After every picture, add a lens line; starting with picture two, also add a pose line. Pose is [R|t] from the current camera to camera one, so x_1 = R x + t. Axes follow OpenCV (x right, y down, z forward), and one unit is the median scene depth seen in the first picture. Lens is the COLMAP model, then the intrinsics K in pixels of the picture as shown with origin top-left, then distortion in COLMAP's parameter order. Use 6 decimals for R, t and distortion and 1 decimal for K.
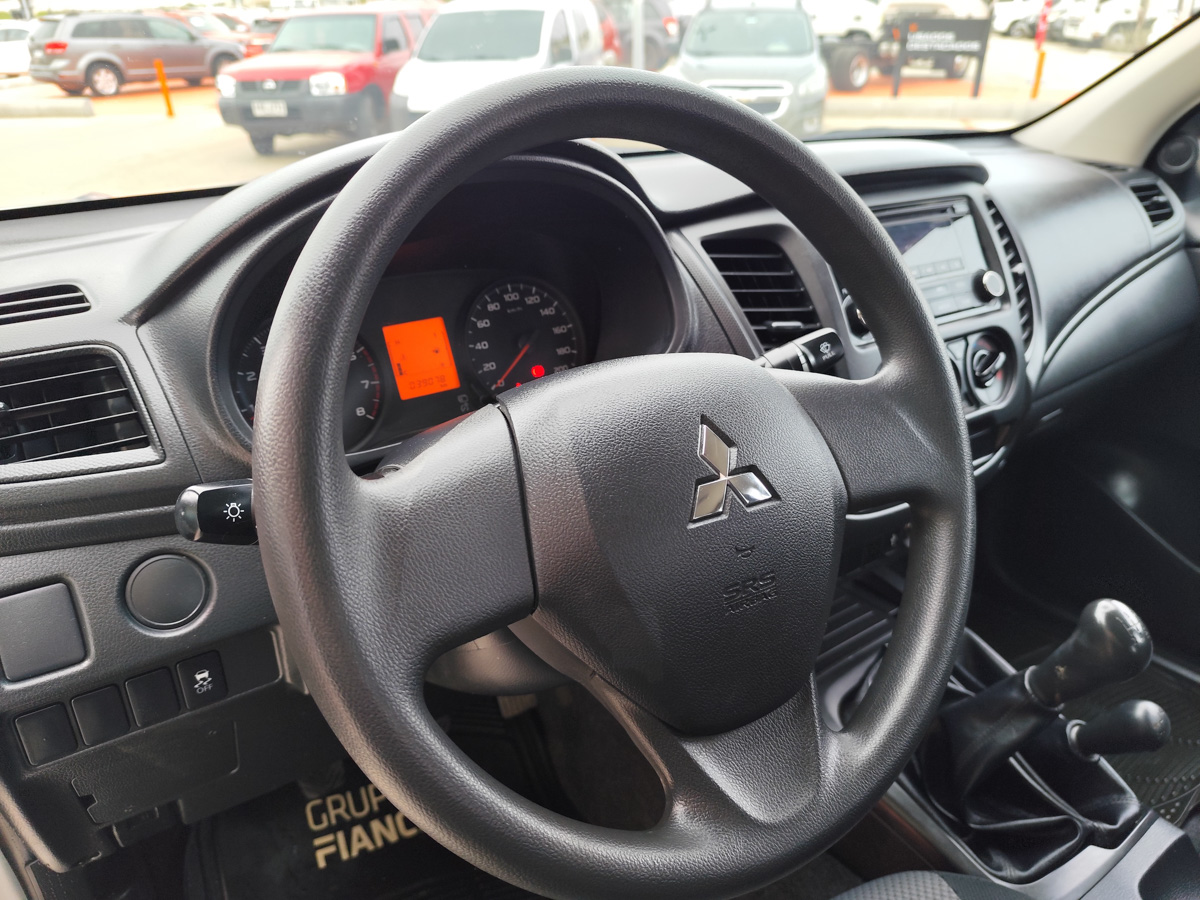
lens RADIAL K [[842.5, 0, 599.3], [0, 842.5, 451.3], [0, 0, 1]] dist [-0.006810, -0.001466]
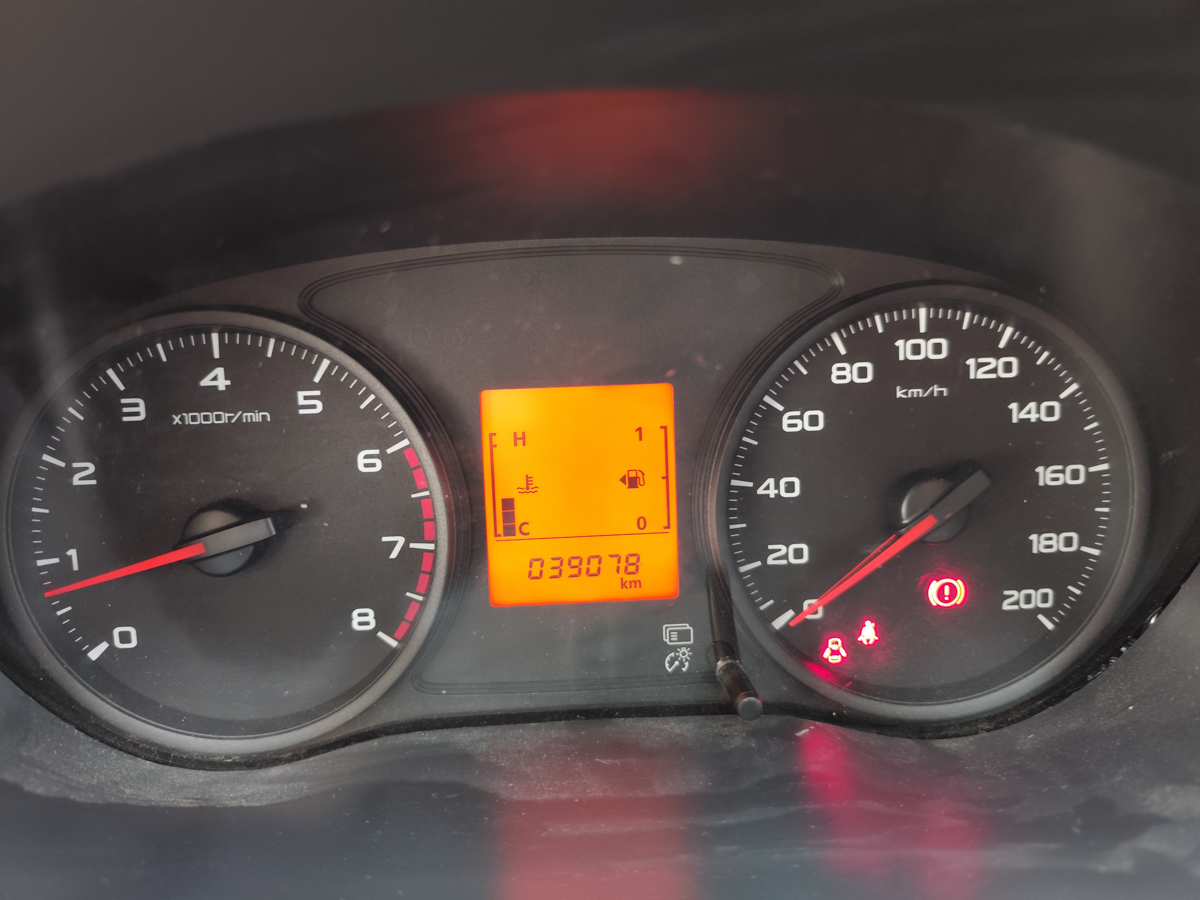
lens RADIAL K [[842.5, 0, 601.0], [0, 842.5, 449.2], [0, 0, 1]] dist [-0.006810, -0.001466]
pose [[0.841875, 0.262217, -0.471686, -0.048051], [-0.211056, 0.964386, 0.159419, -0.174771], [0.496690, -0.034659, 0.867236, 0.678490]]
